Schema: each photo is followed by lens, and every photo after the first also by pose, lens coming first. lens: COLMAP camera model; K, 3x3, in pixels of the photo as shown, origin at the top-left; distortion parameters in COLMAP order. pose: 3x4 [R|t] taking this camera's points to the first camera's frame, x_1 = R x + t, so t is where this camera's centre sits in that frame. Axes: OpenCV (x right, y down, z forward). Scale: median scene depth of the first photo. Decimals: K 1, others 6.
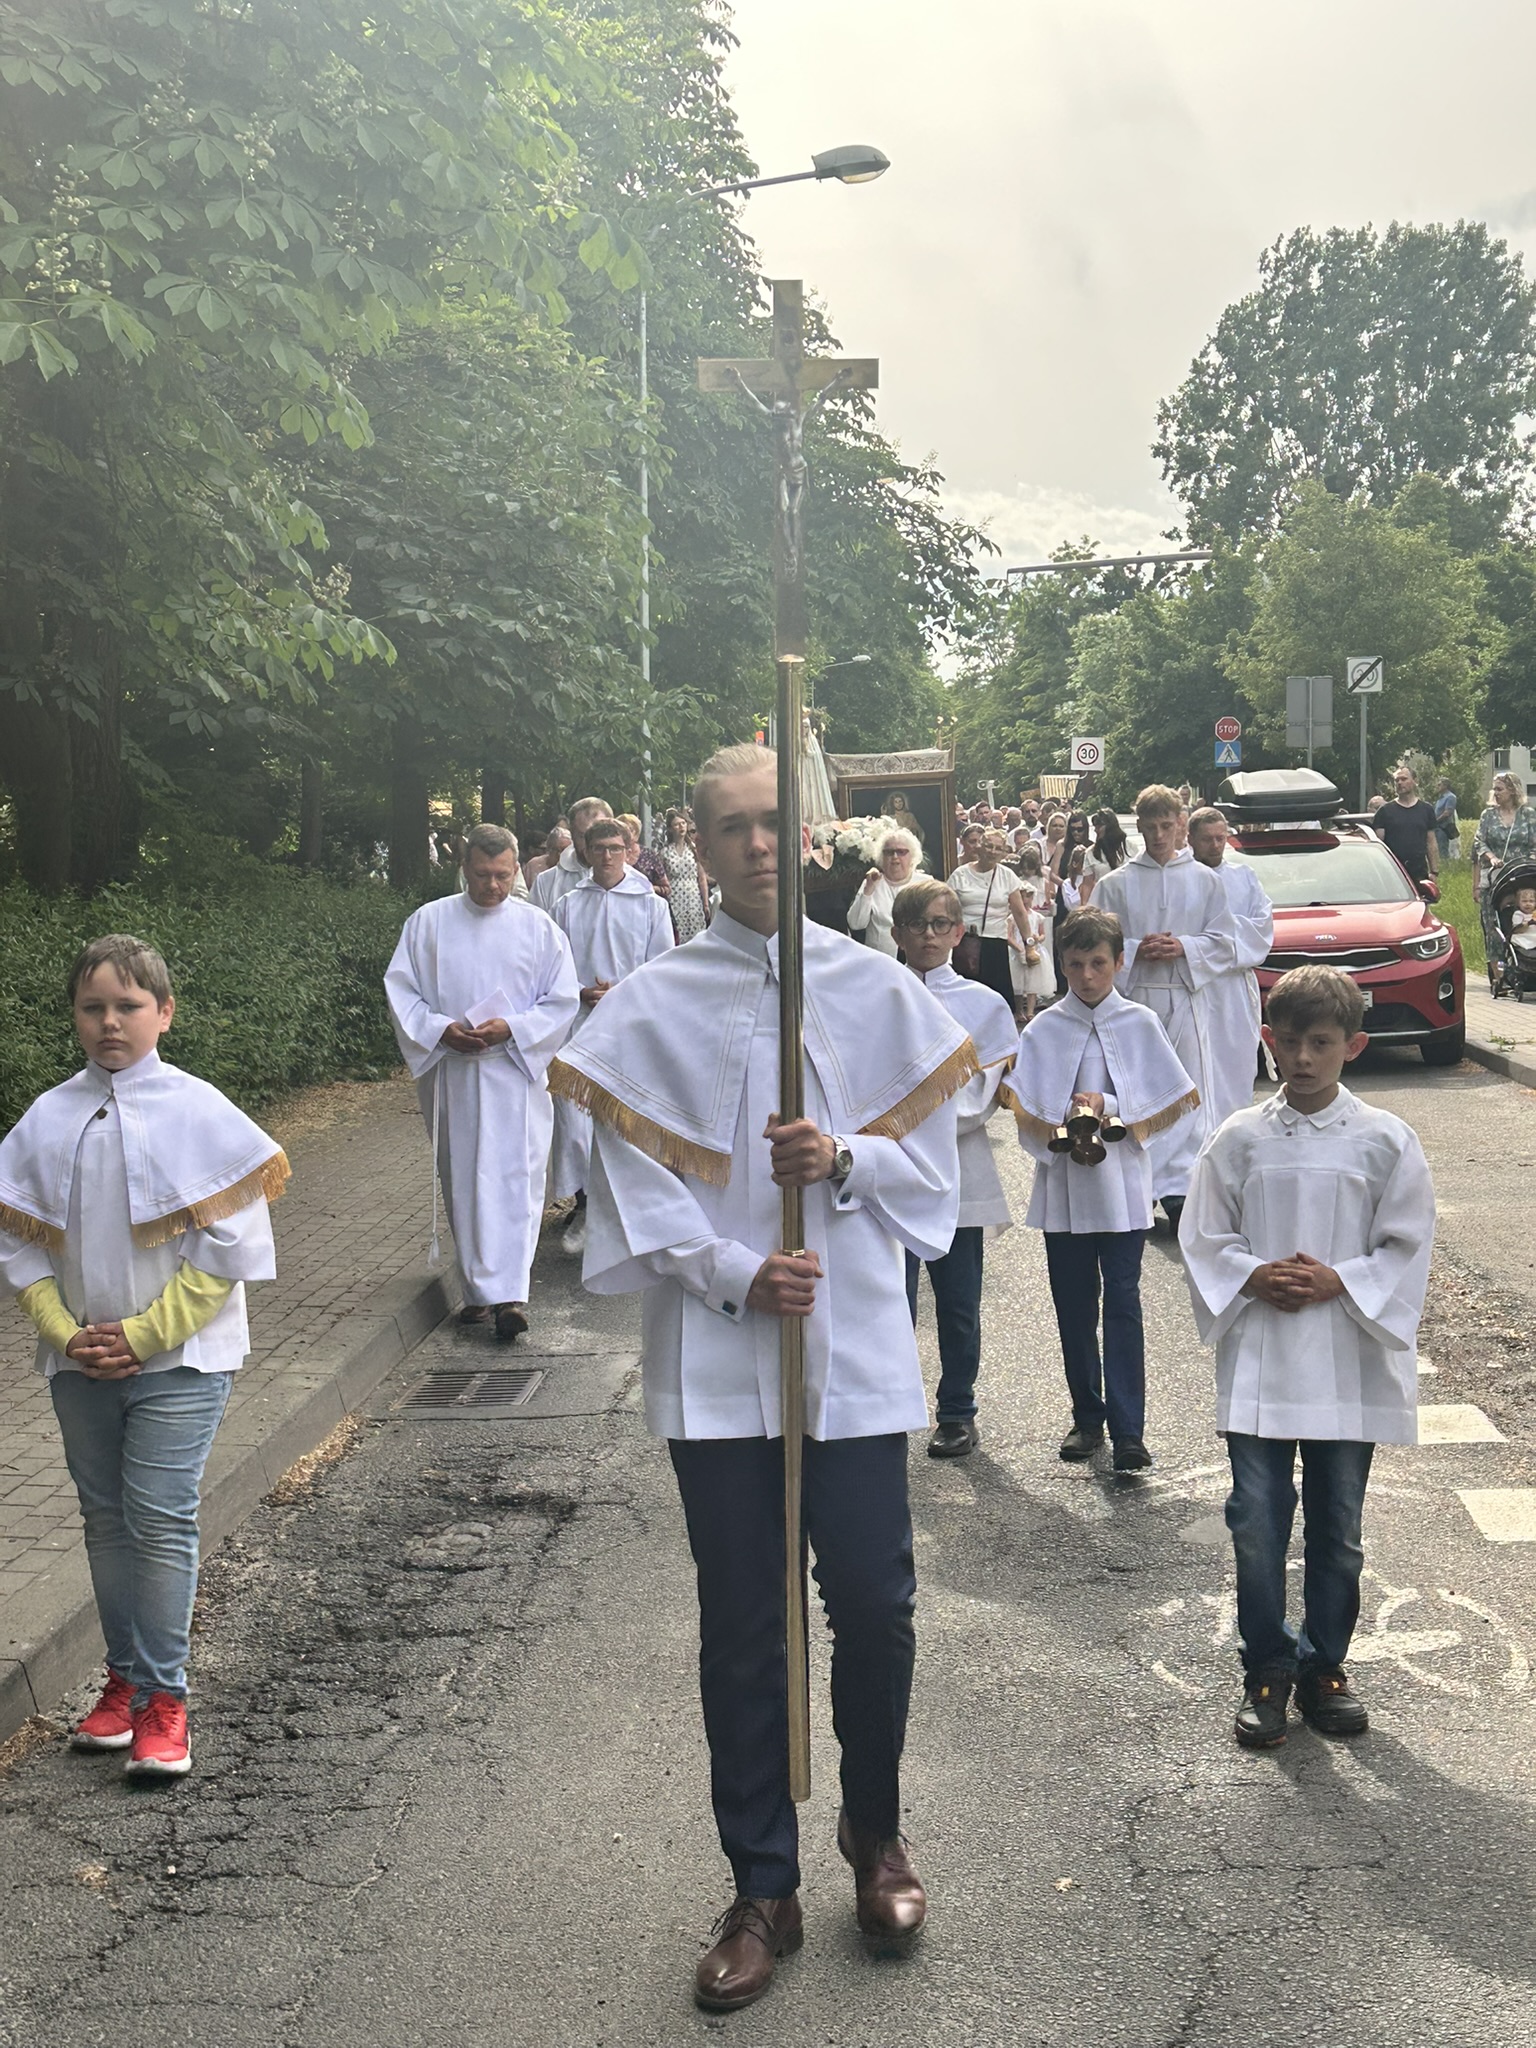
lens RADIAL K [[3008.4, 0, 648.7], [0, 3008.4, 1009.1], [0, 0, 1]] dist [0.247316, 0.000000]
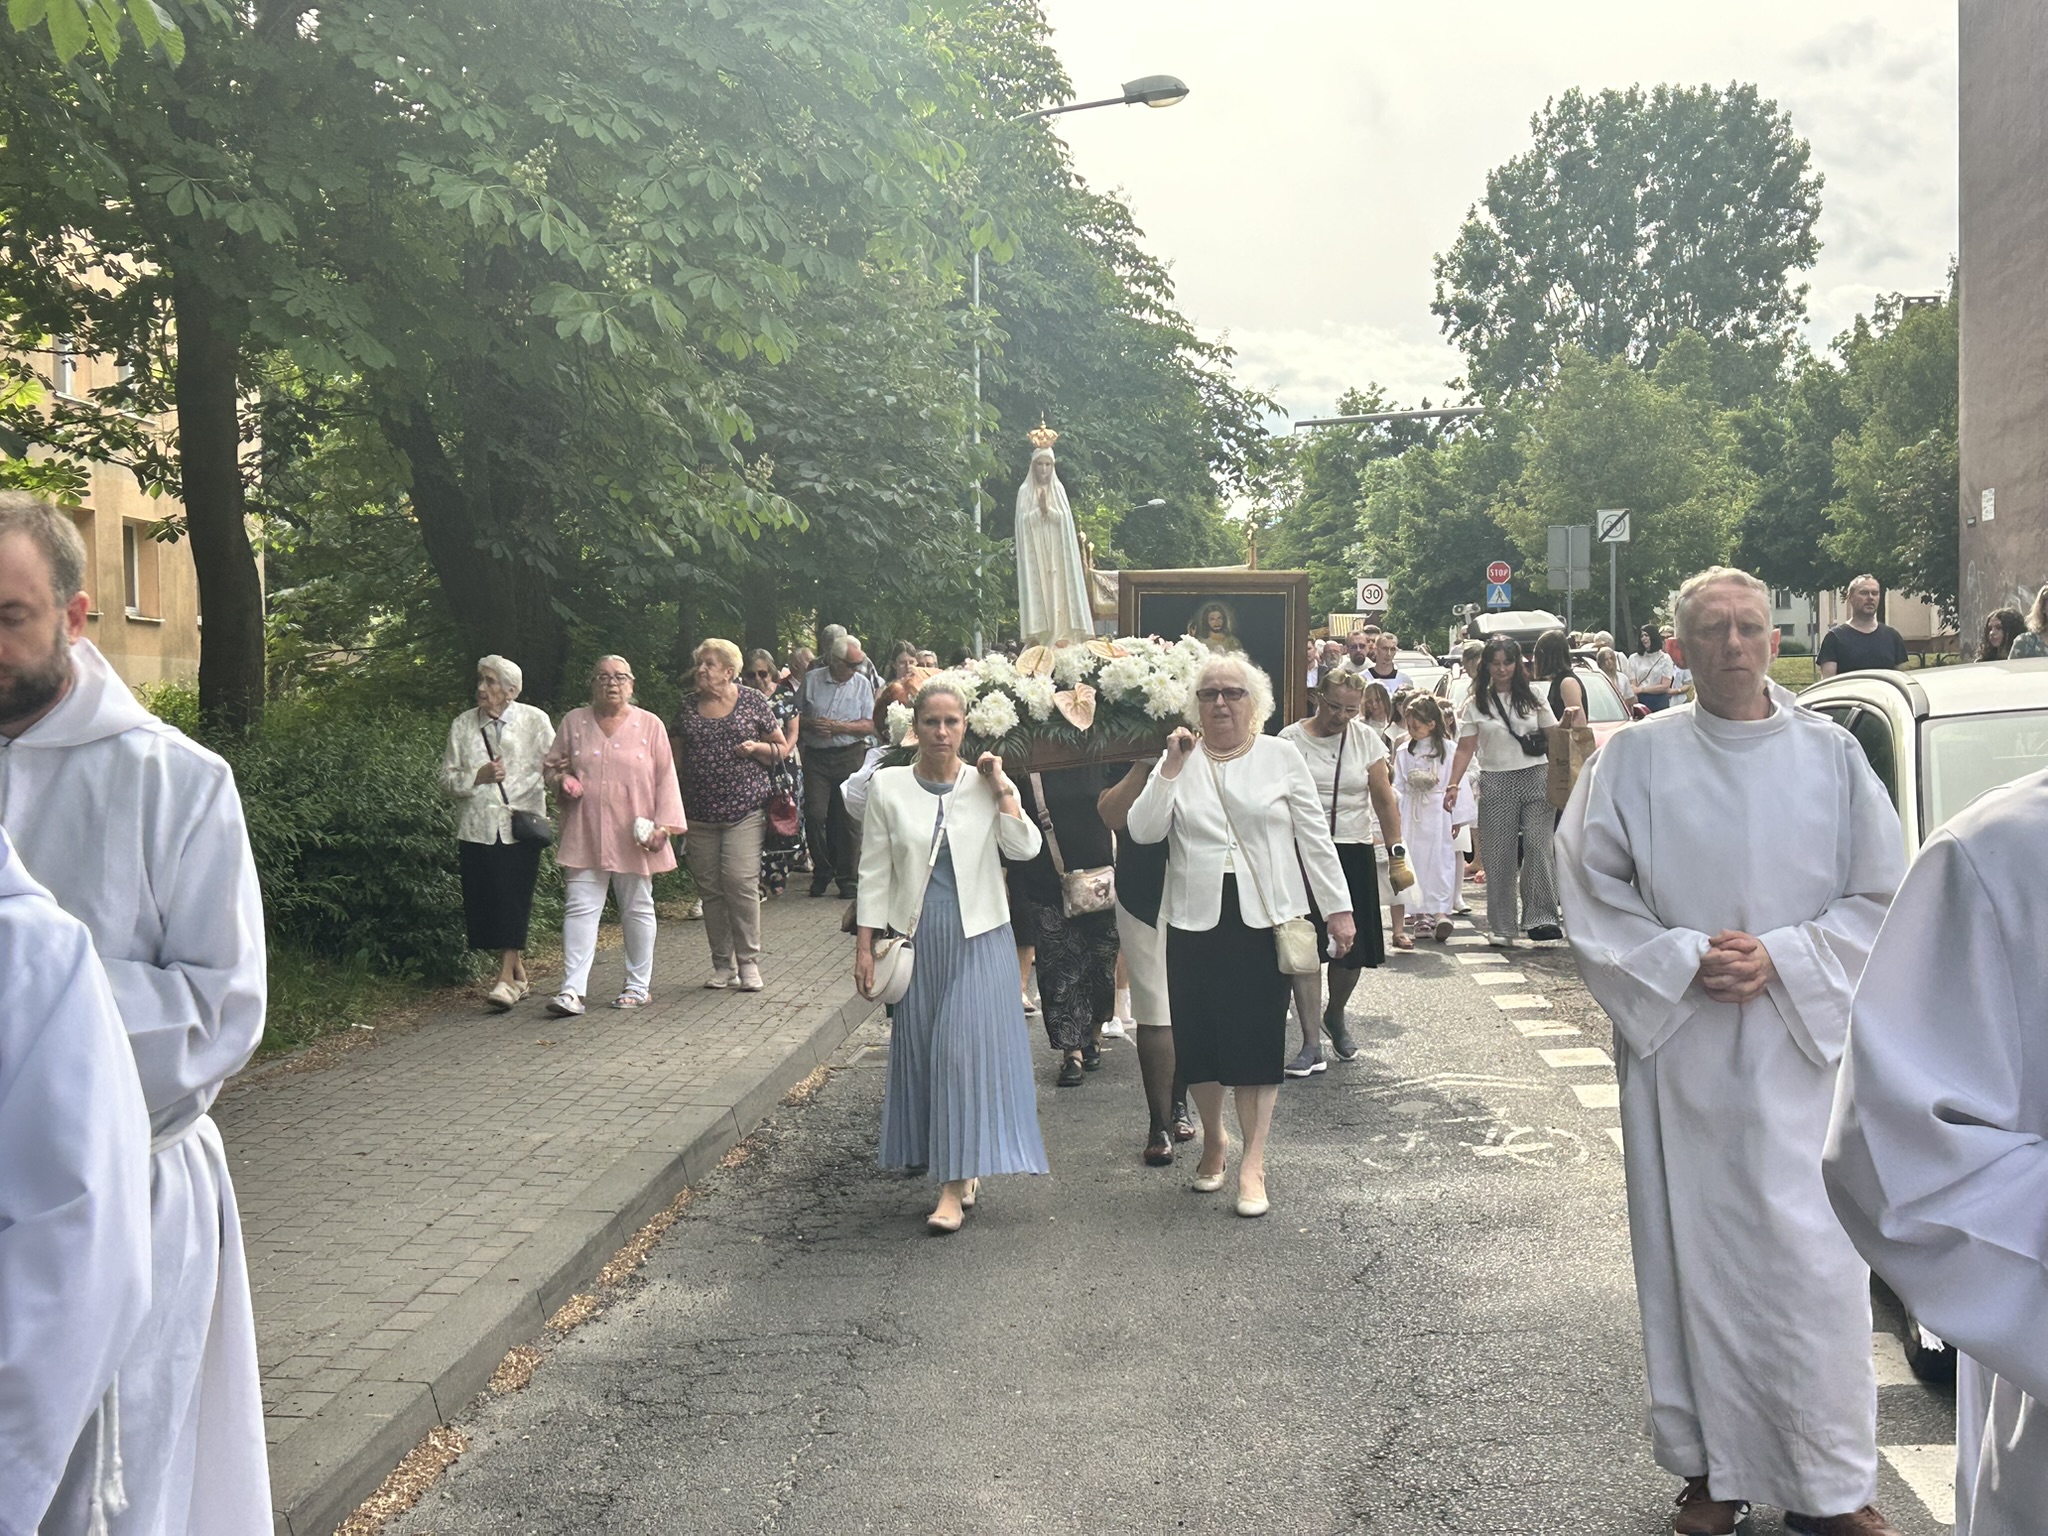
lens RADIAL K [[3008.4, 0, 951.7], [0, 3008.4, 806.0], [0, 0, 1]] dist [0.247316, 0.000000]
pose [[0.999994, -0.000211, 0.003474, -0.014091], [0.000258, 0.999908, -0.013540, 0.010019], [-0.003471, 0.013541, 0.999902, -0.140531]]
